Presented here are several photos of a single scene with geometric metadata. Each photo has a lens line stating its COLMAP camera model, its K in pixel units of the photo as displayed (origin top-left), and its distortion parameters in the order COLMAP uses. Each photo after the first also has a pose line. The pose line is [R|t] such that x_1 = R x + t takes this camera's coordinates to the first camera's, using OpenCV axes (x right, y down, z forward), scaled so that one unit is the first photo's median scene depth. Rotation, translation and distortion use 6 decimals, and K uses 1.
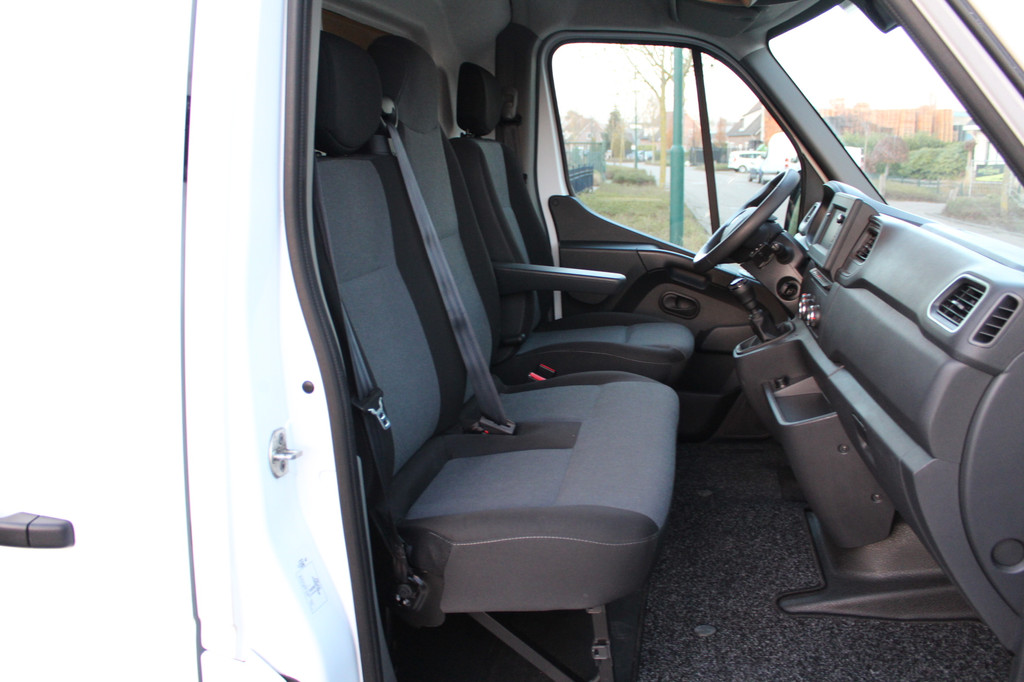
lens RADIAL K [[871.7, 0, 510.8], [0, 871.7, 327.4], [0, 0, 1]] dist [-0.175457, 0.168316]
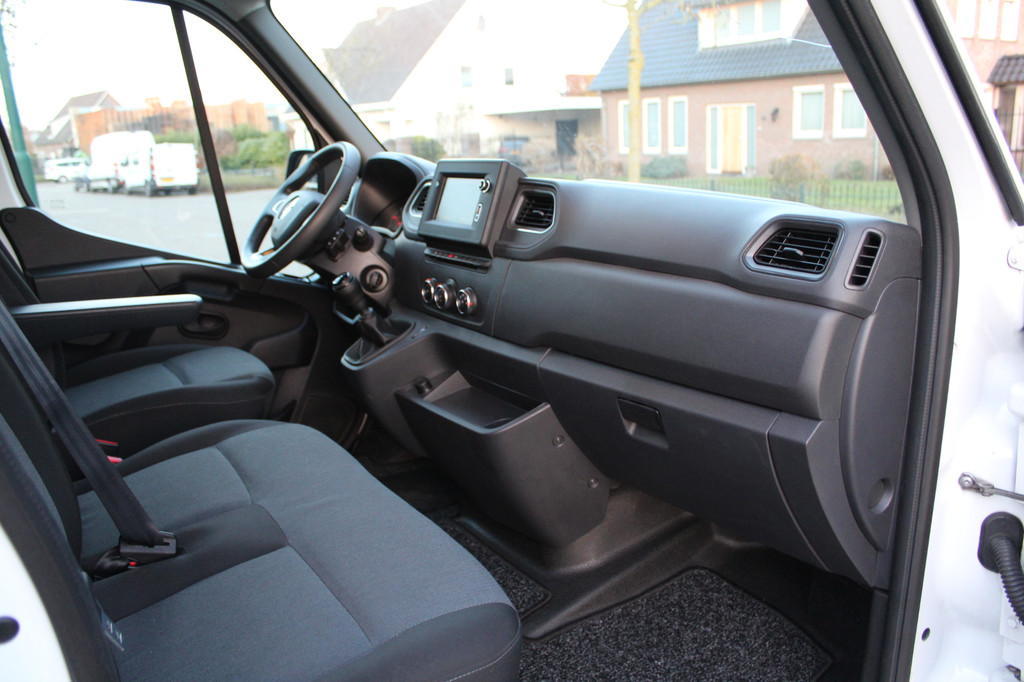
lens RADIAL K [[863.1, 0, 512.0], [0, 863.1, 341.0], [0, 0, 1]] dist [-0.165855, 0.149794]
pose [[0.728681, -0.201116, 0.654657, -0.203942], [0.188735, 0.977865, 0.090332, -0.047760], [-0.658334, 0.057734, 0.750509, 0.346306]]
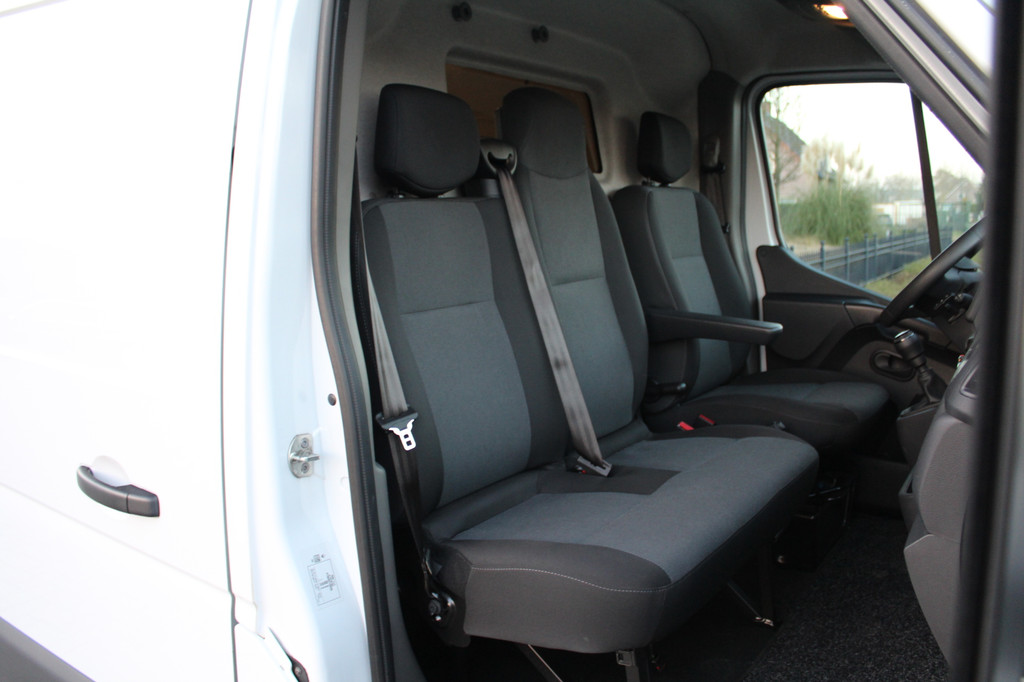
lens RADIAL K [[863.1, 0, 512.0], [0, 863.1, 341.0], [0, 0, 1]] dist [-0.165855, 0.149794]
pose [[0.911747, 0.039711, -0.408827, 0.304551], [-0.062848, 0.997083, -0.043312, 0.018952], [0.405915, 0.065183, 0.911583, 0.057955]]
